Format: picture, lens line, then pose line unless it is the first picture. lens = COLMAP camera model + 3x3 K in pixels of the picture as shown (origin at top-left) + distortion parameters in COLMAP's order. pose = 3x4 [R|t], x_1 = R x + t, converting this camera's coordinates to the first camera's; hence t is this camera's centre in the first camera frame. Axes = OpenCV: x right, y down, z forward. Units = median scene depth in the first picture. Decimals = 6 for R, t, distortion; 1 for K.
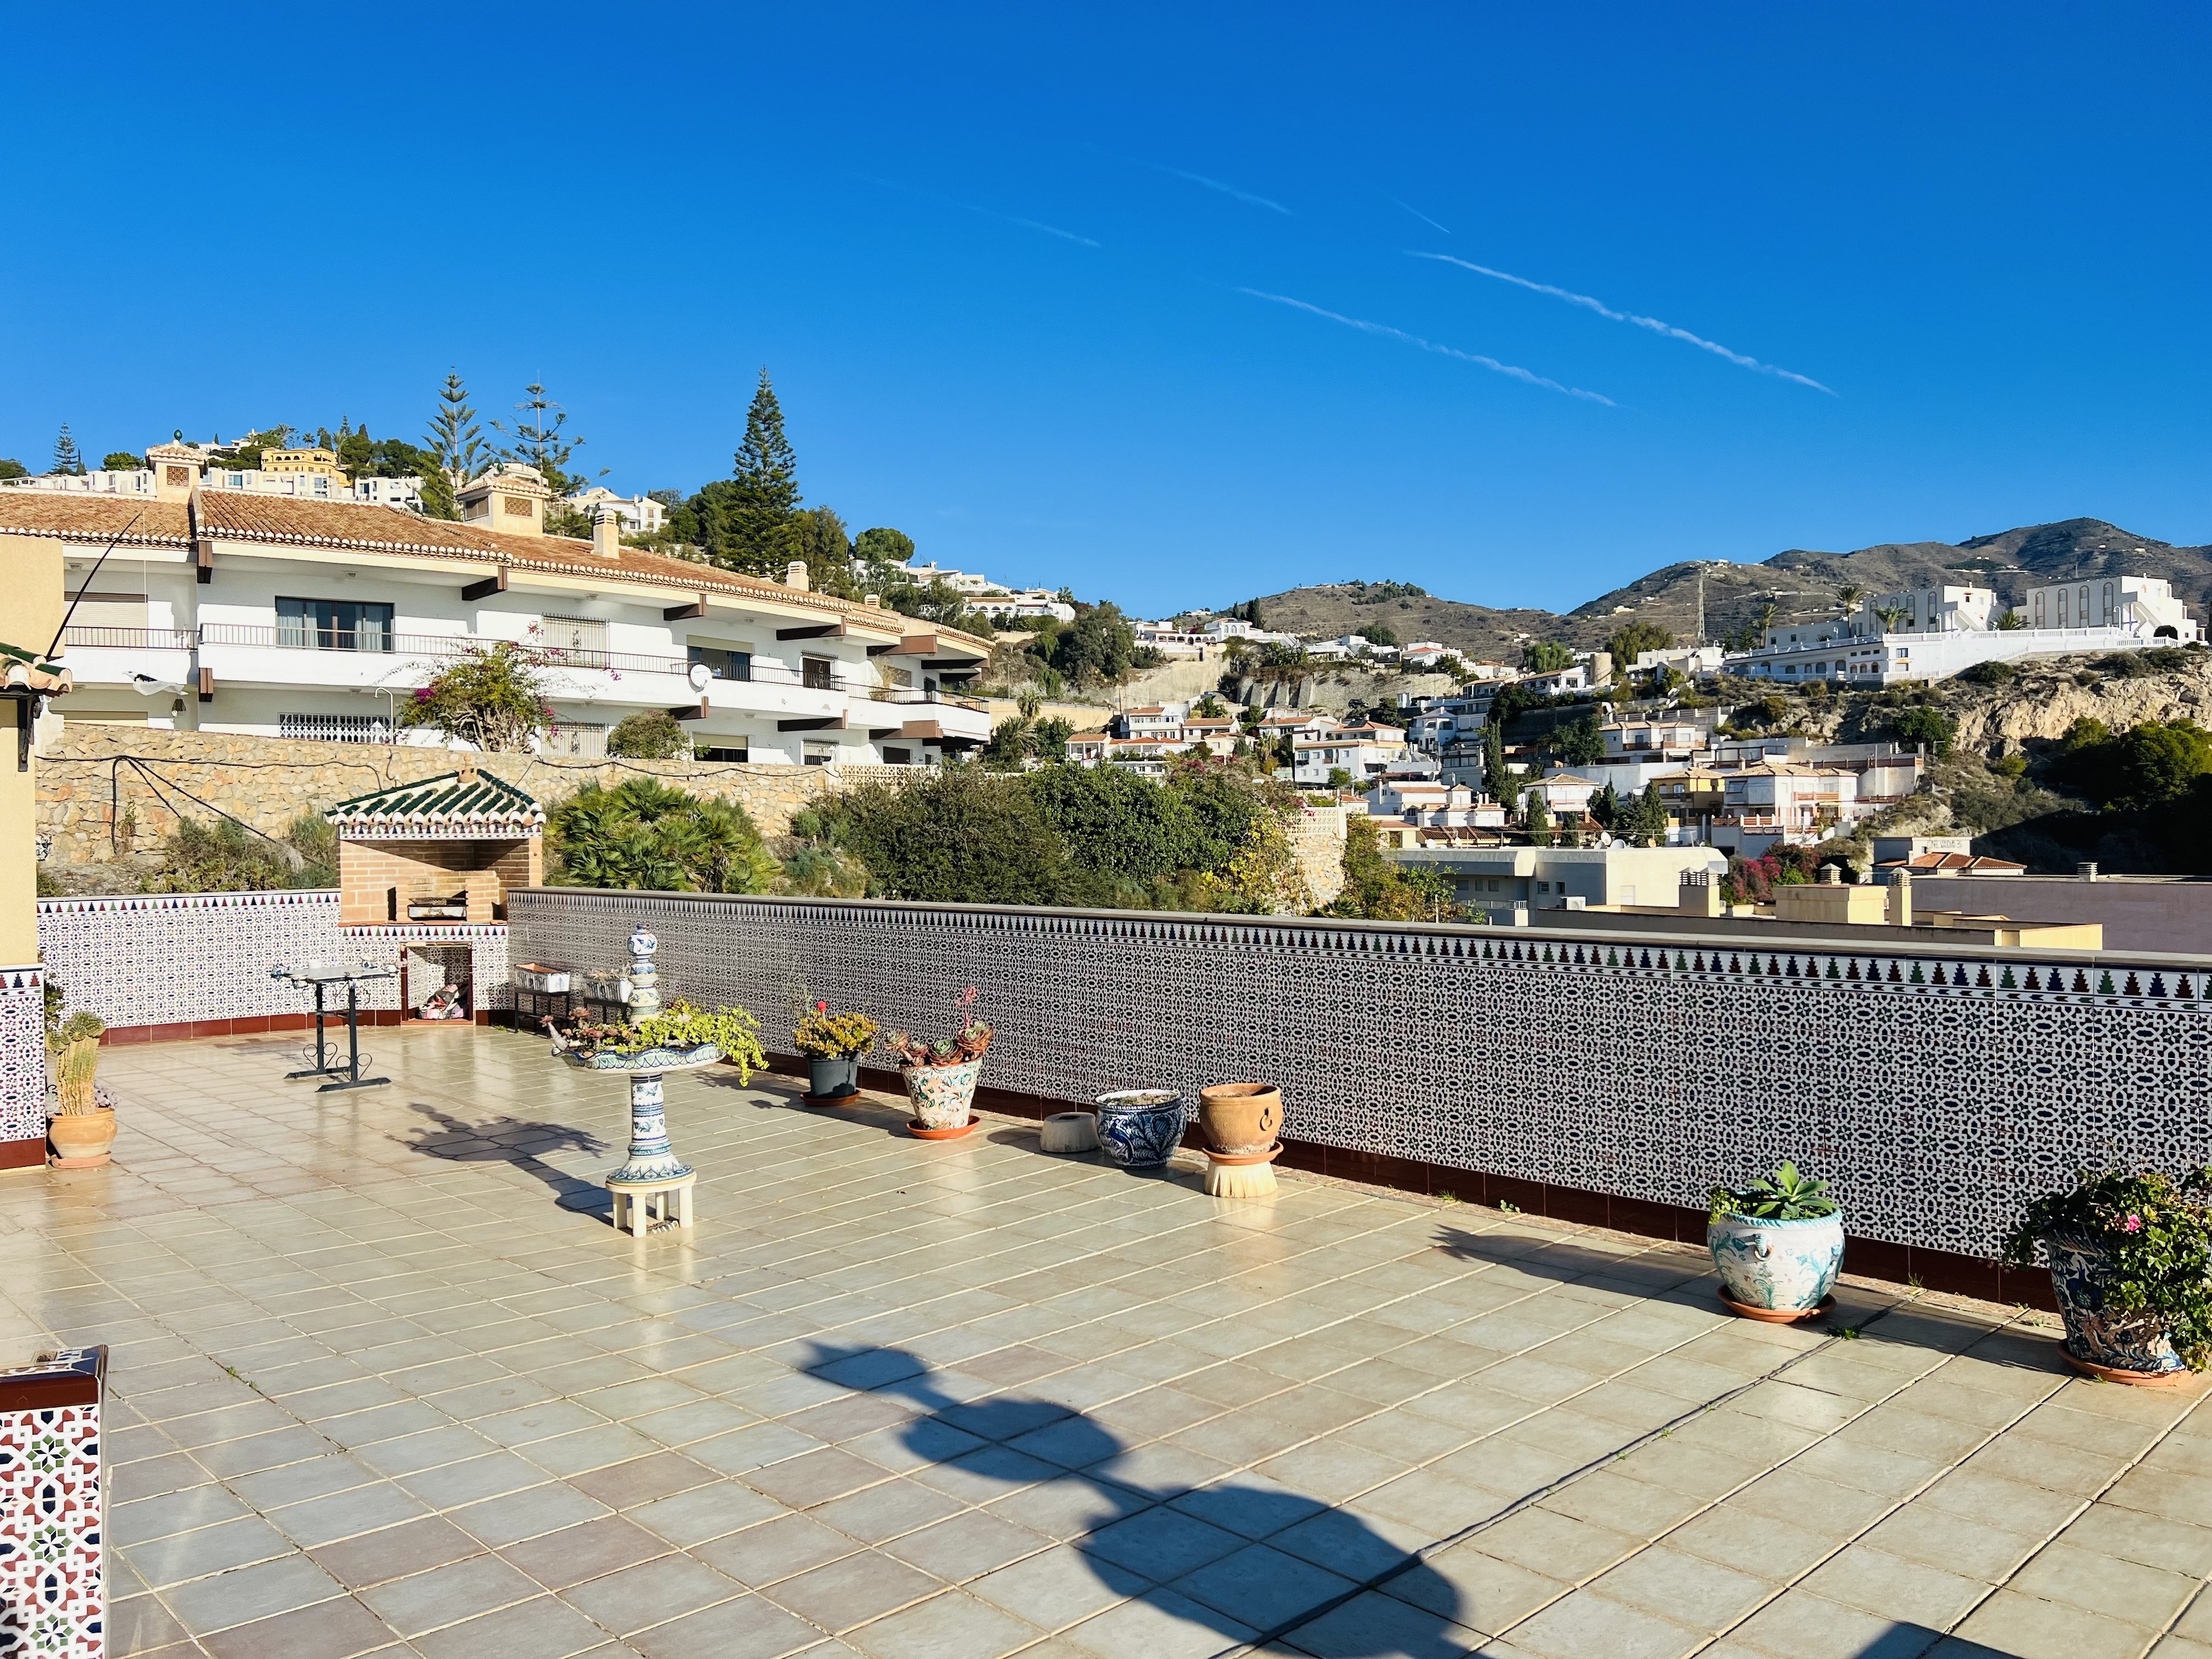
lens RADIAL K [[1649.1, 0, 1106.0], [0, 1649.1, 829.5], [0, 0, 1]] dist [0.065006, -0.091816]
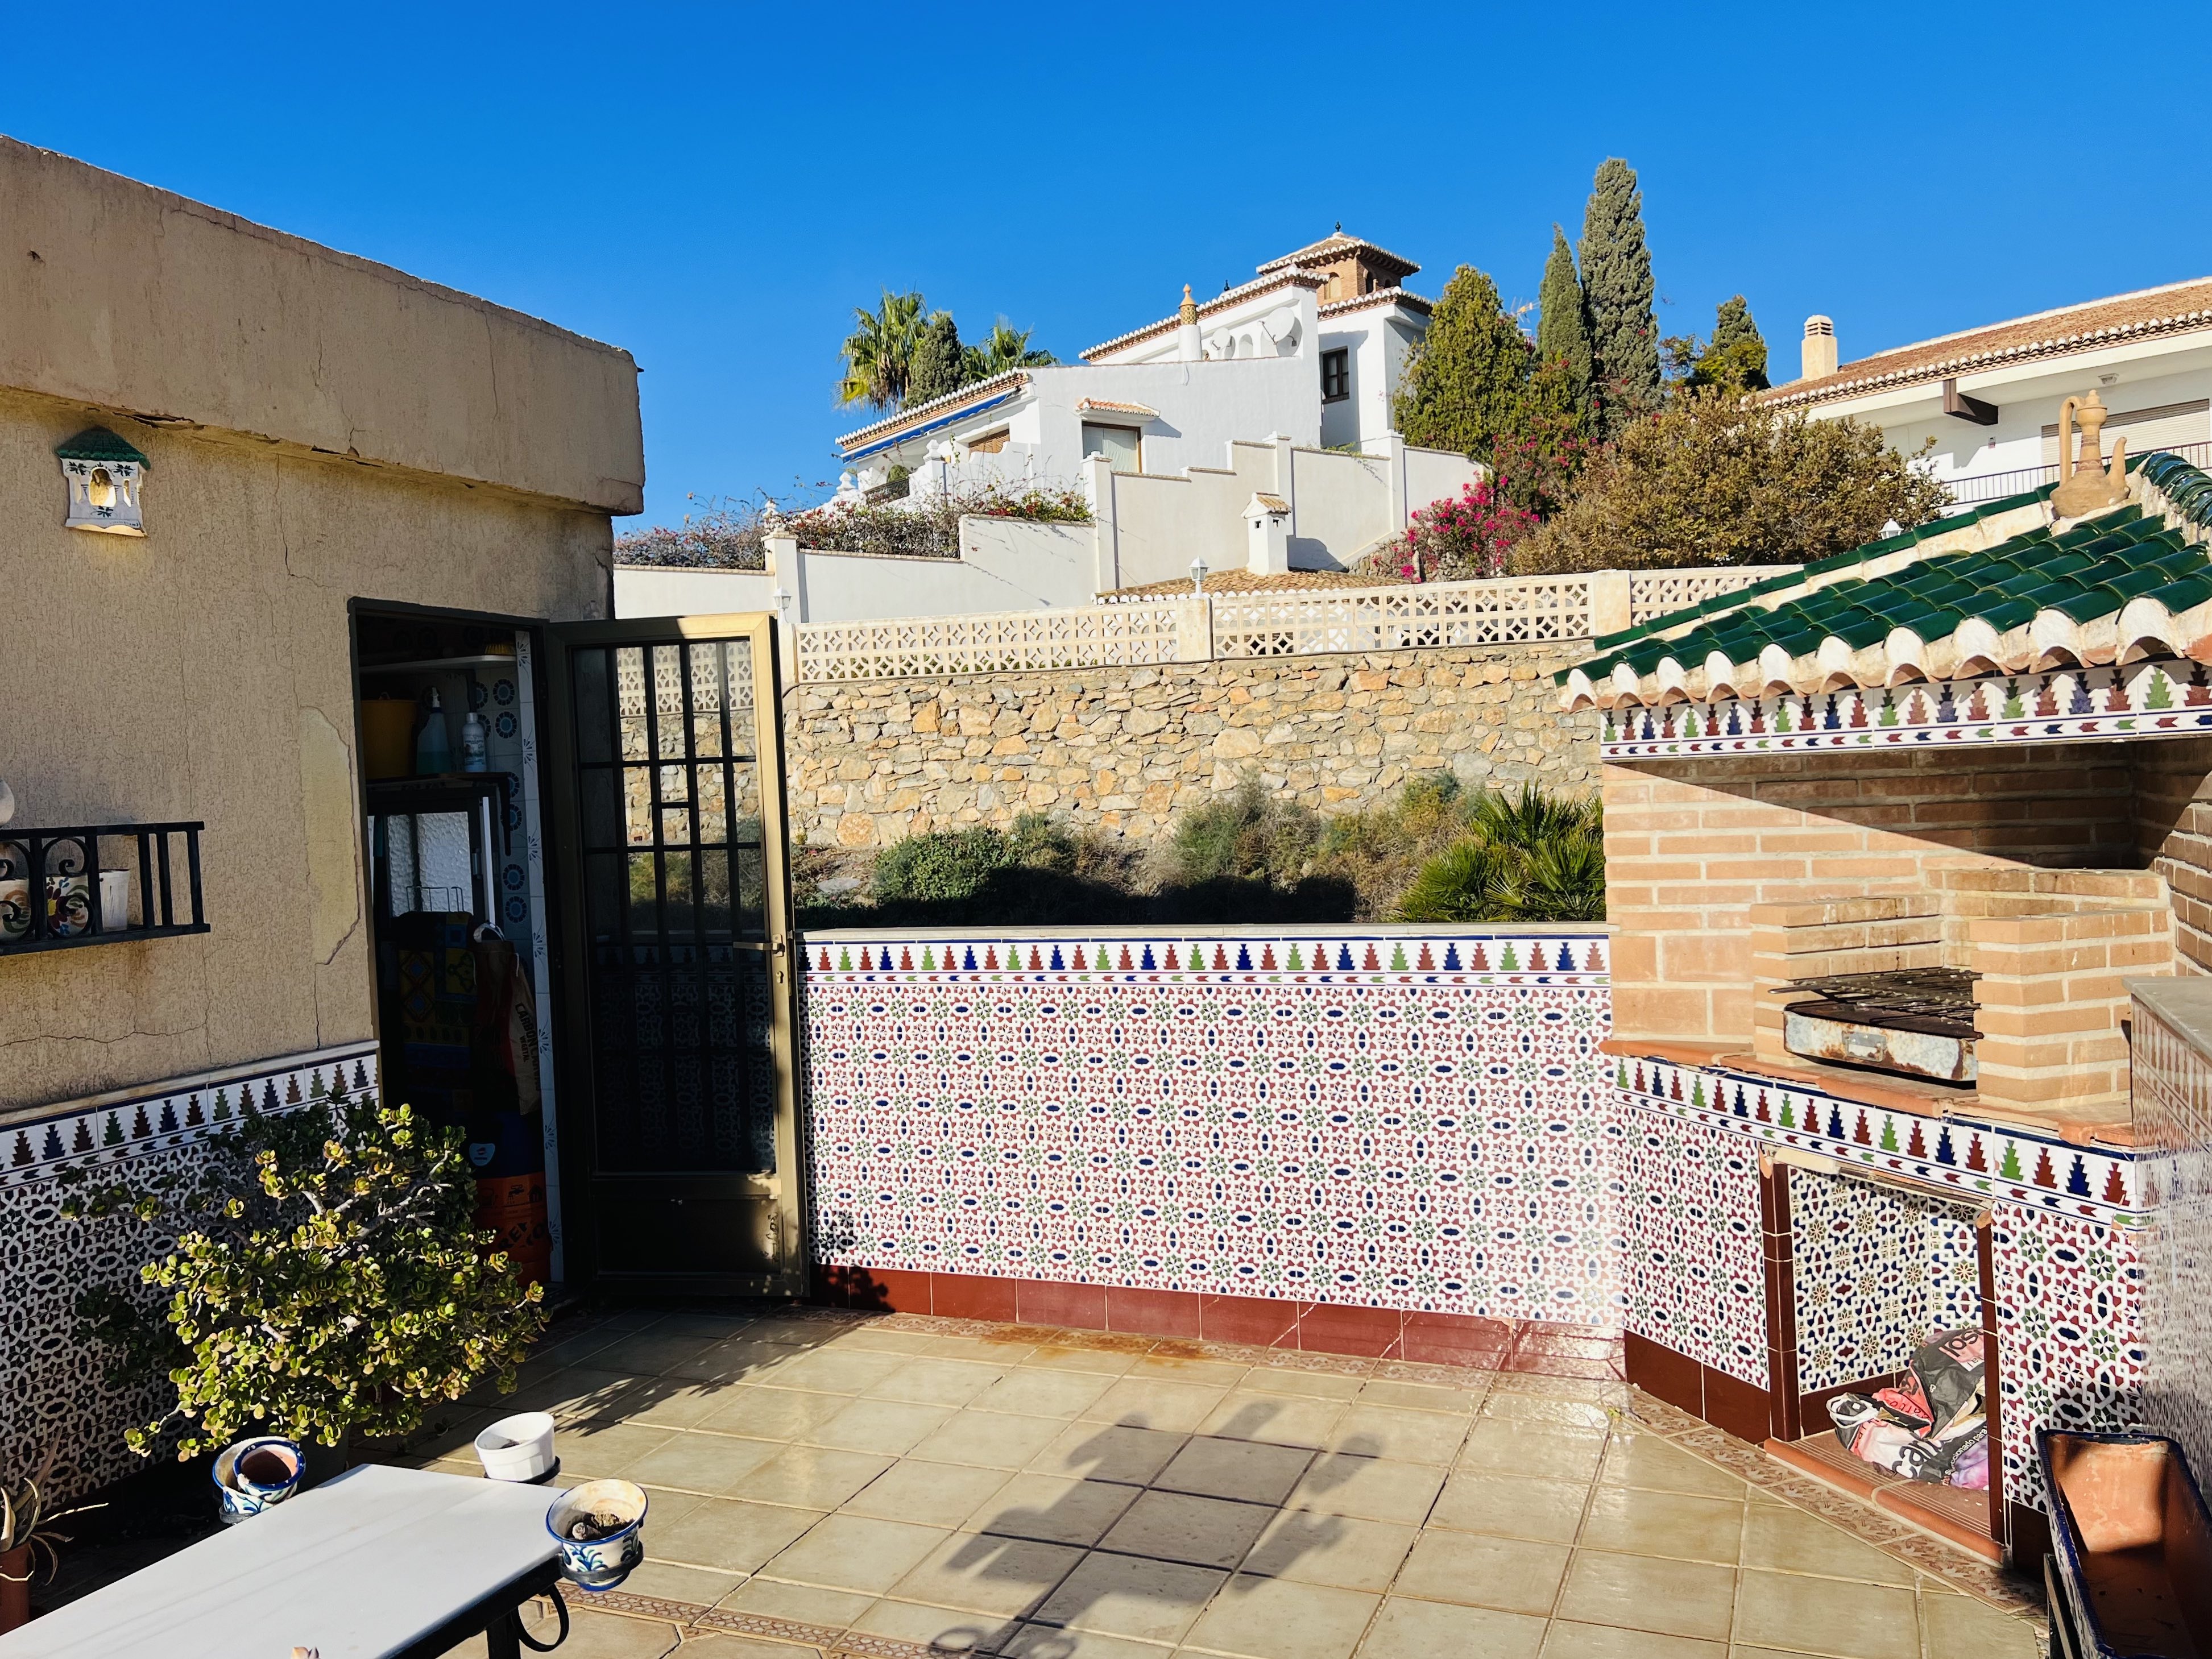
lens RADIAL K [[1649.0, 0, 1106.0], [0, 1649.0, 829.5], [0, 0, 1]] dist [0.065006, -0.091816]
pose [[0.378373, 0.012082, -0.925574, -0.217132], [0.050369, 0.998165, 0.033621, 0.003527], [0.924282, -0.059342, 0.377070, 0.804712]]
